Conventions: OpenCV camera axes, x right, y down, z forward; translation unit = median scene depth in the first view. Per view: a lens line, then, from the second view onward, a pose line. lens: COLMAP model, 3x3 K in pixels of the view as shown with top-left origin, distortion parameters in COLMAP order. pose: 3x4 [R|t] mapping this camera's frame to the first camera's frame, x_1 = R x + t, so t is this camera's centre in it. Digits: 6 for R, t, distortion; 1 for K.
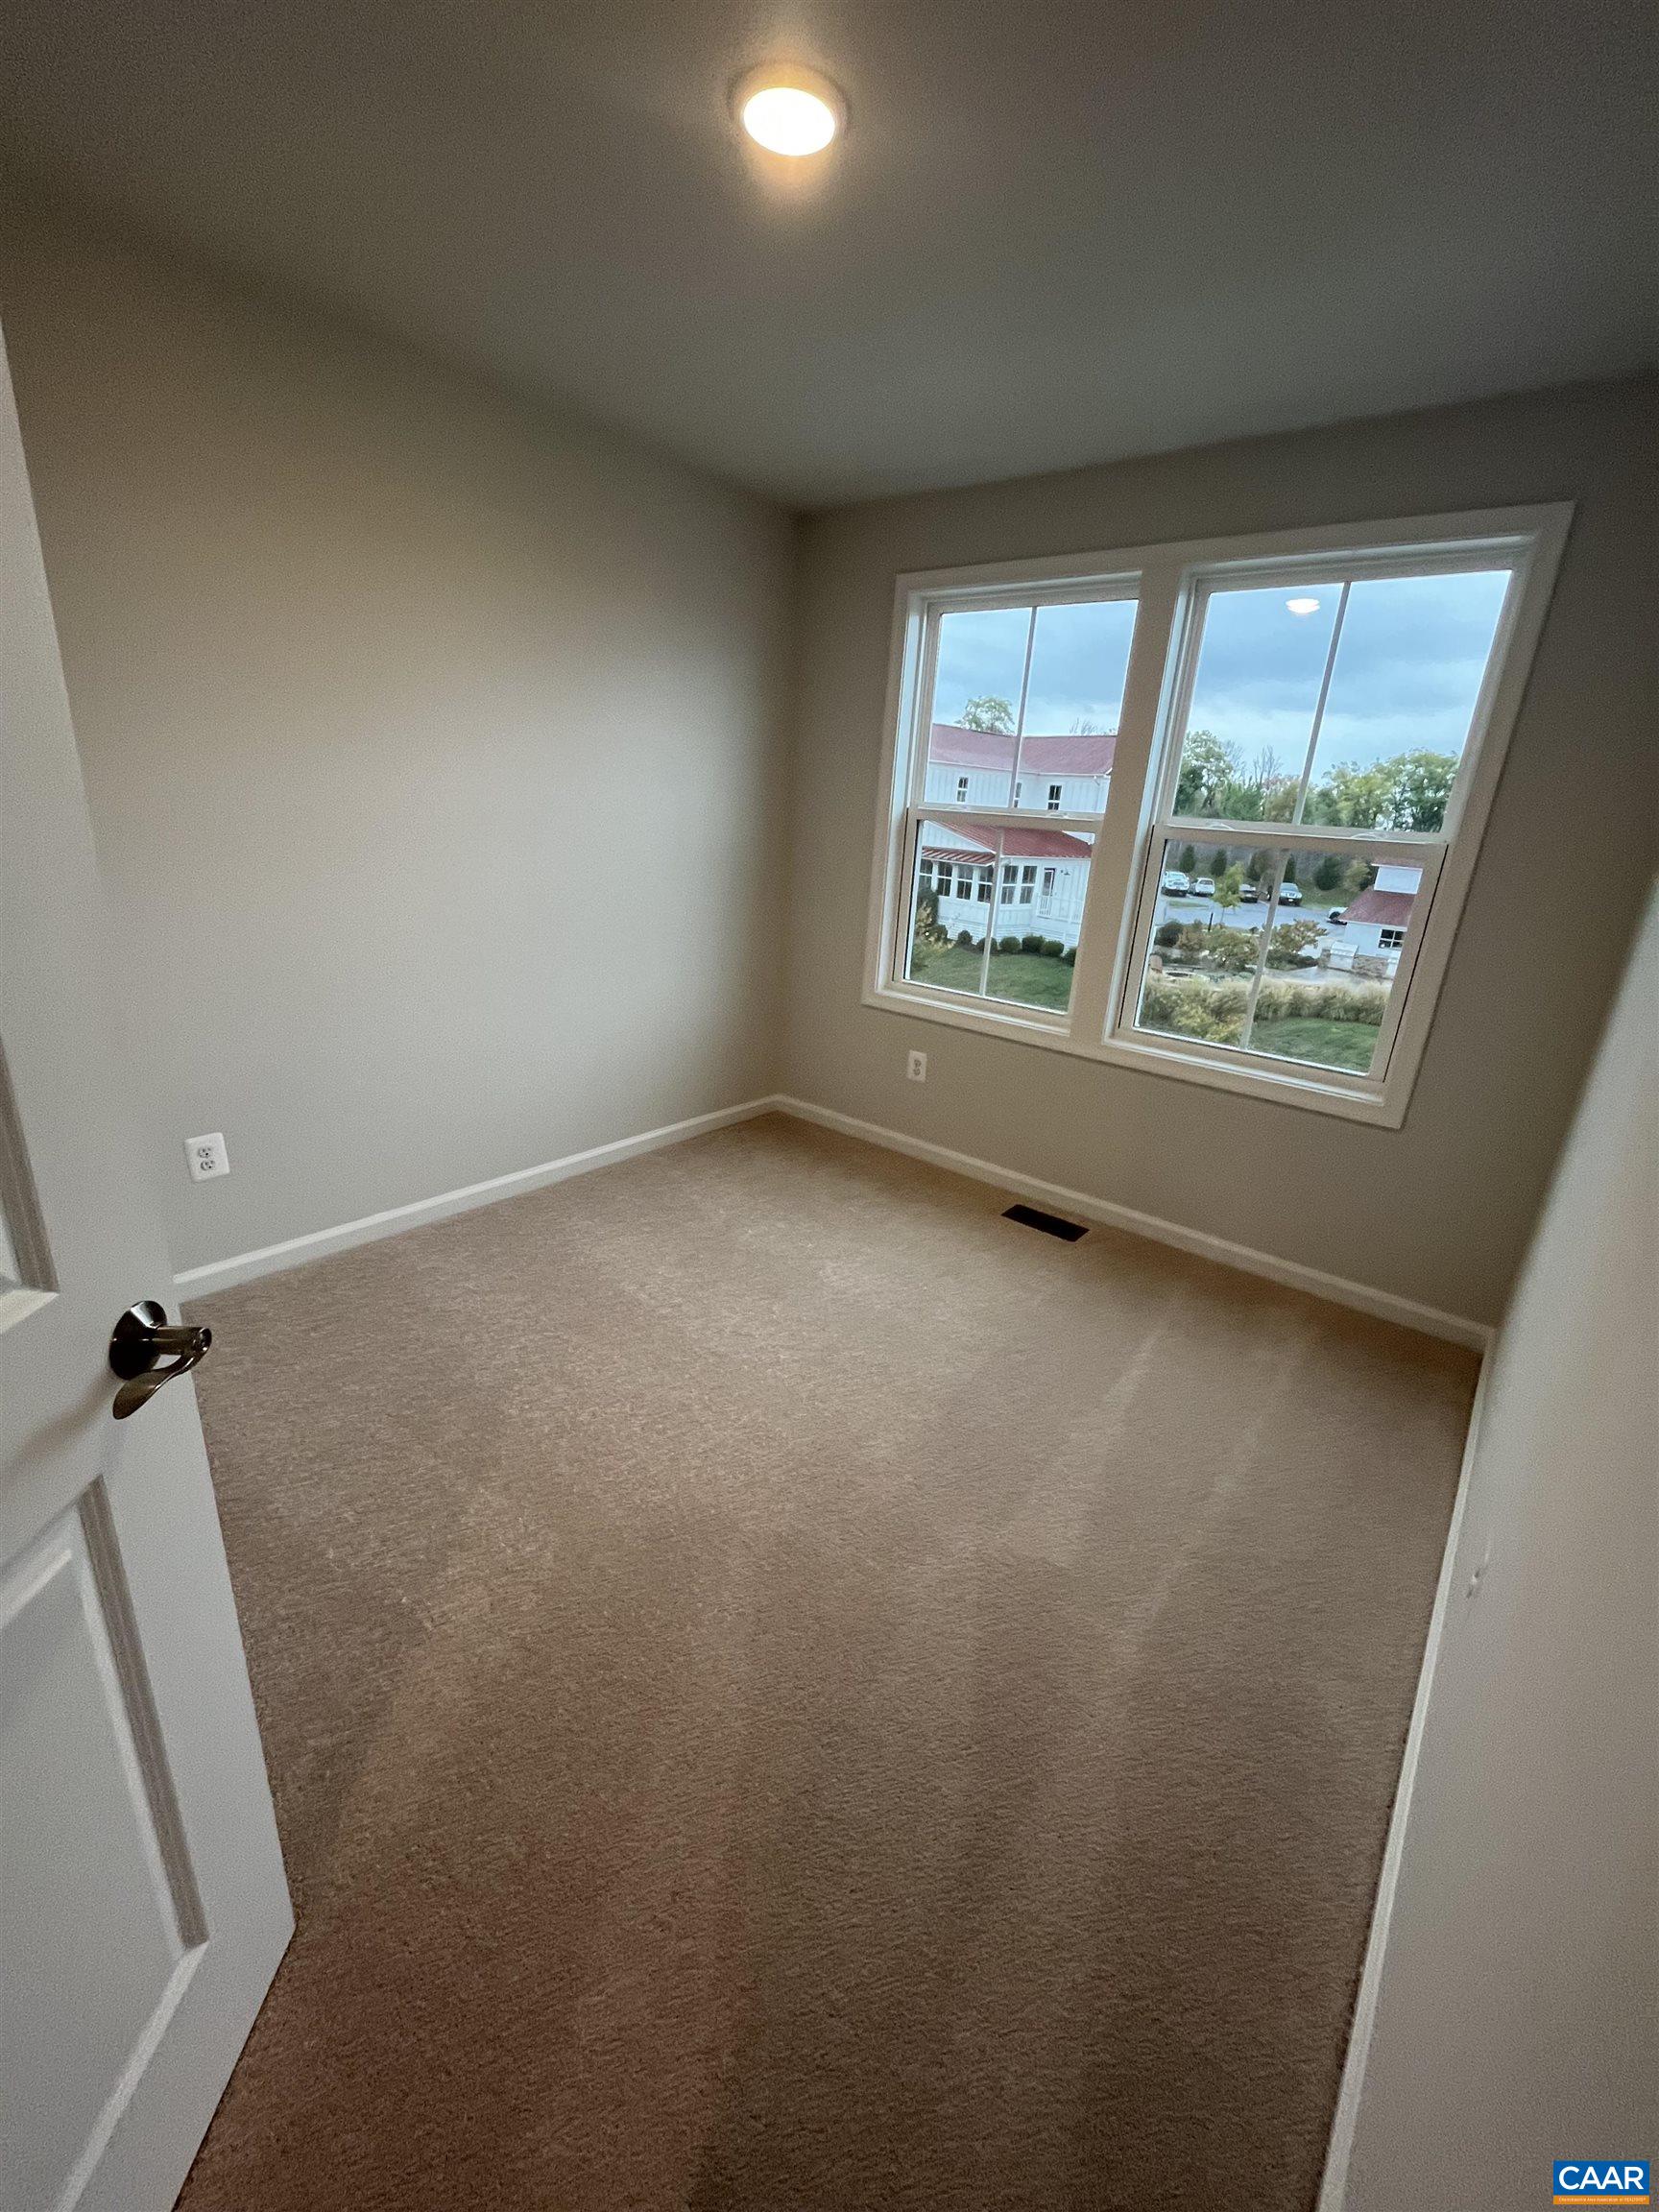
lens RADIAL K [[923.5, 0, 829.5], [0, 923.5, 1106.0], [0, 0, 1]] dist [0.044884, 0.000104]
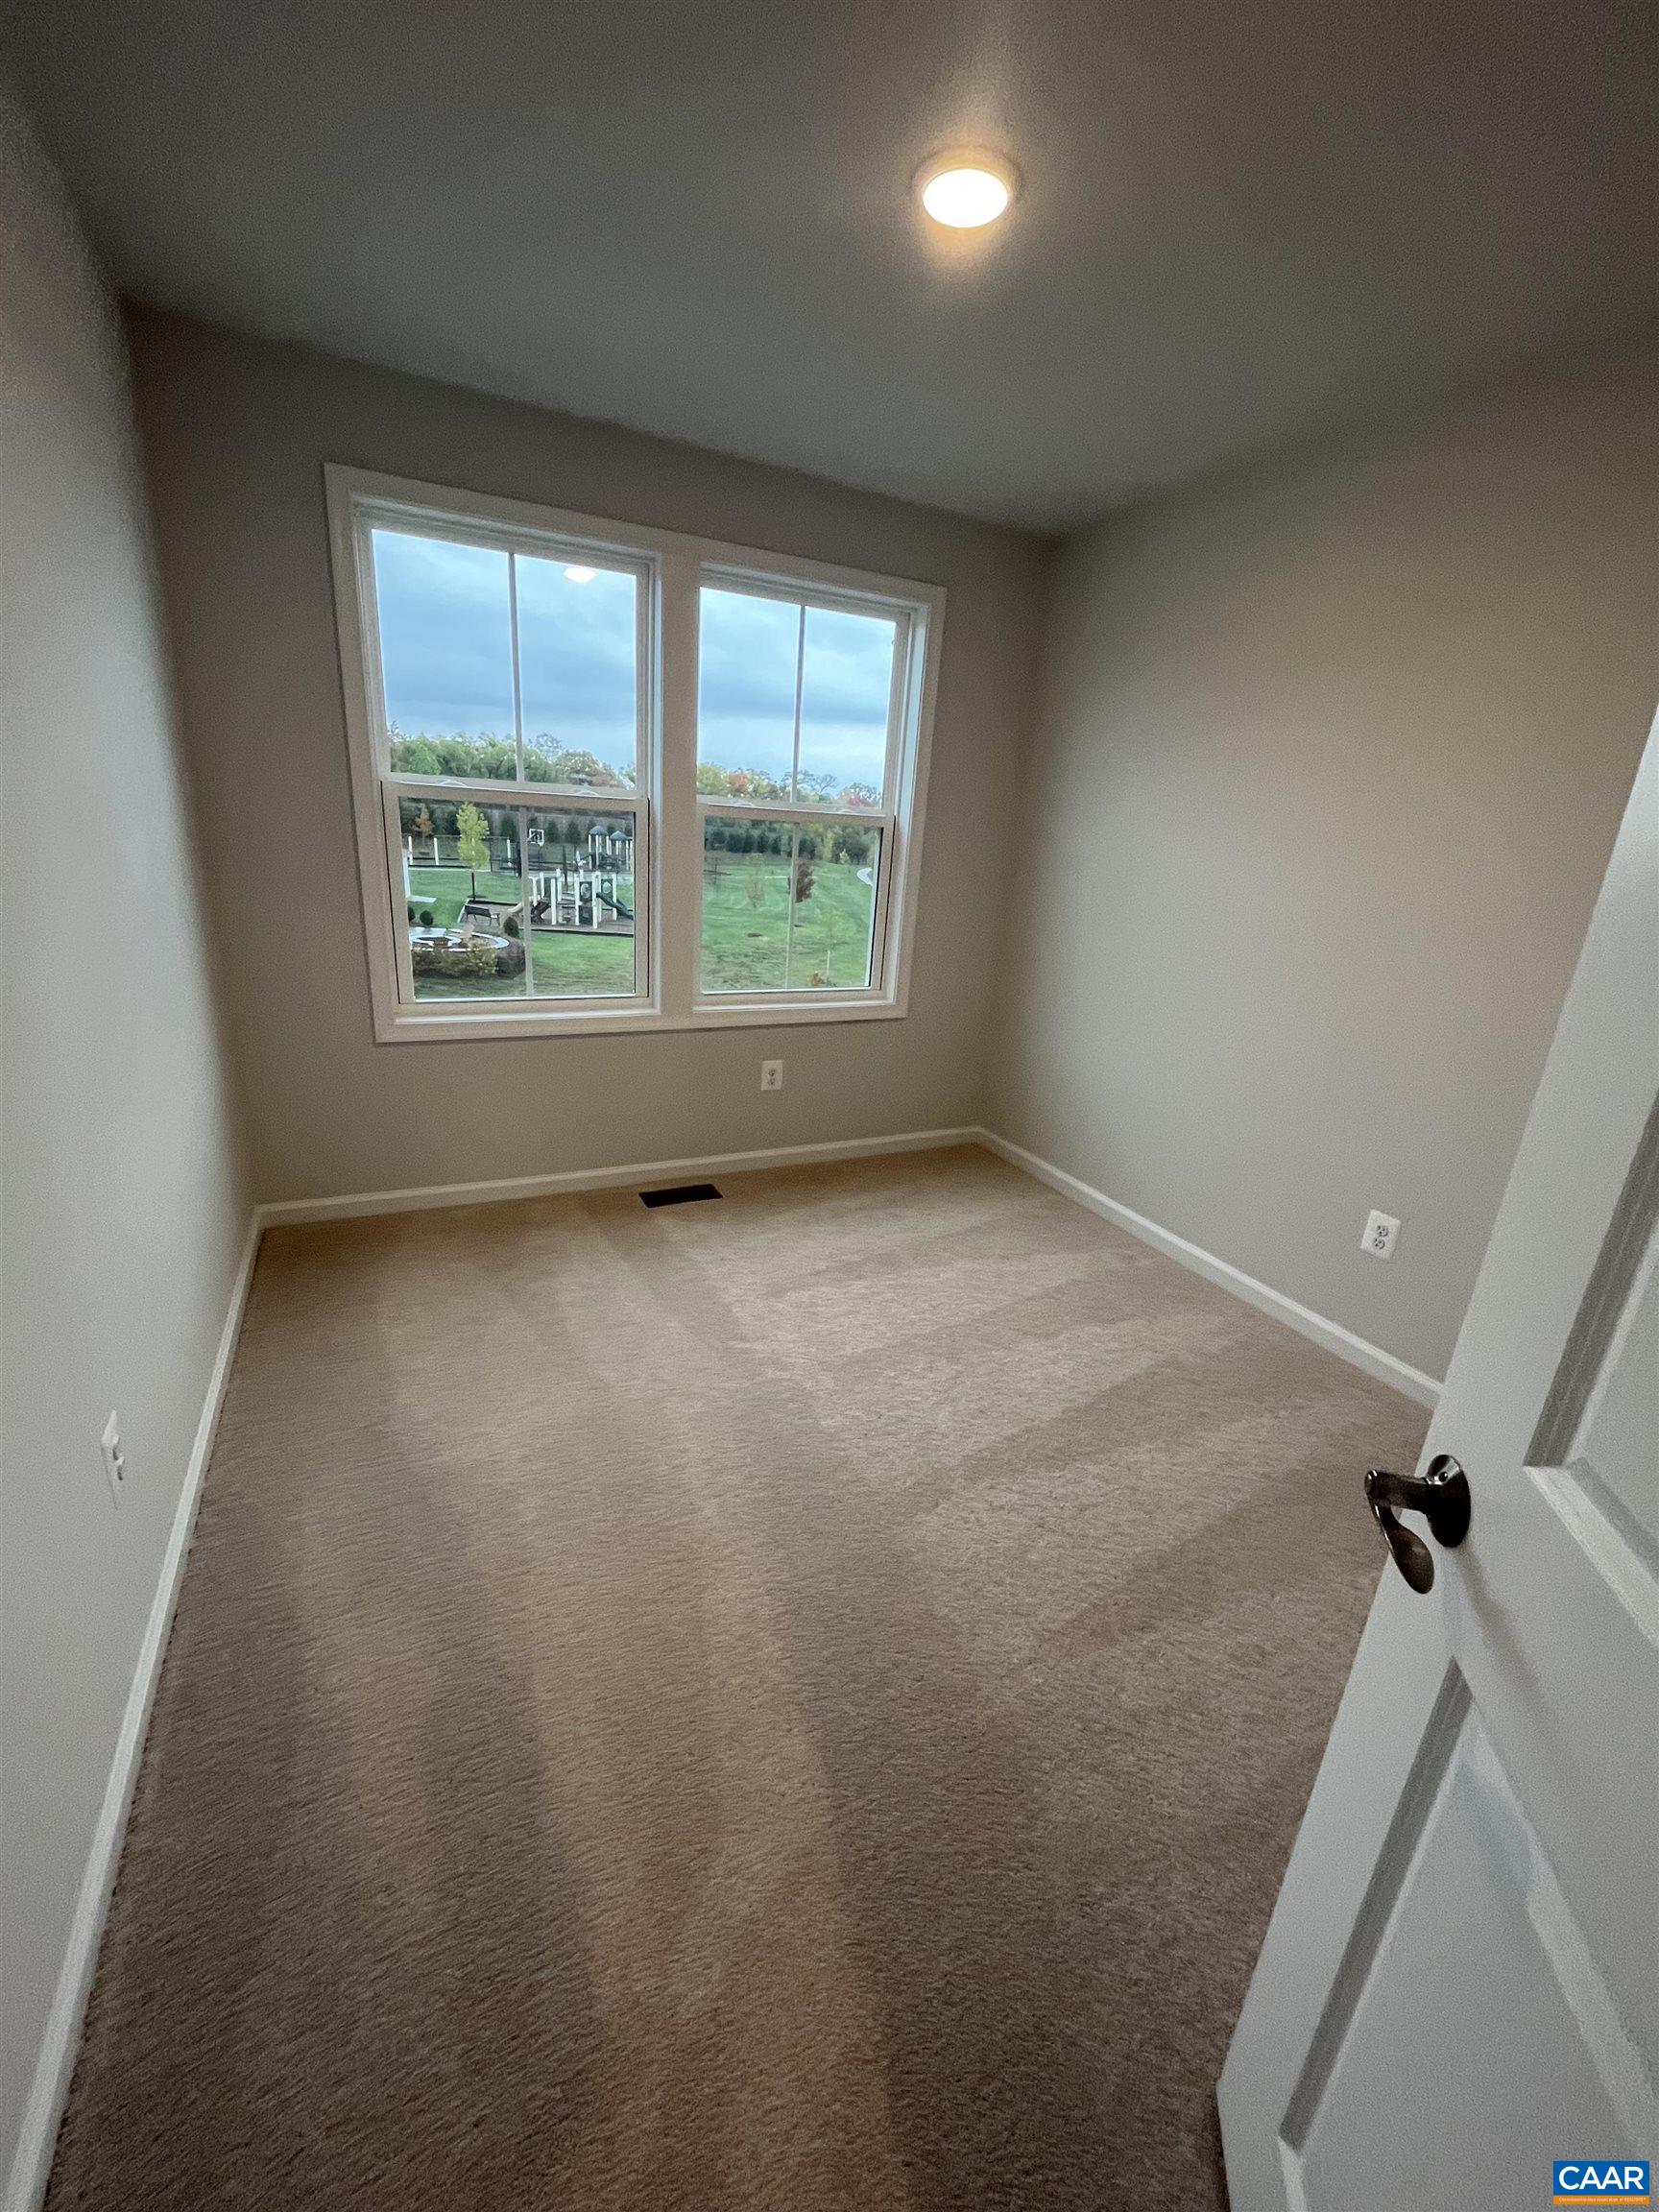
lens RADIAL K [[893.6, 0, 829.5], [0, 893.6, 1106.0], [0, 0, 1]] dist [-0.006399, 0.000698]
pose [[0.424681, -0.324893, 0.845039, -0.518251], [0.247910, 0.939447, 0.236601, -0.167821], [-0.870739, 0.109013, 0.479510, 0.390782]]
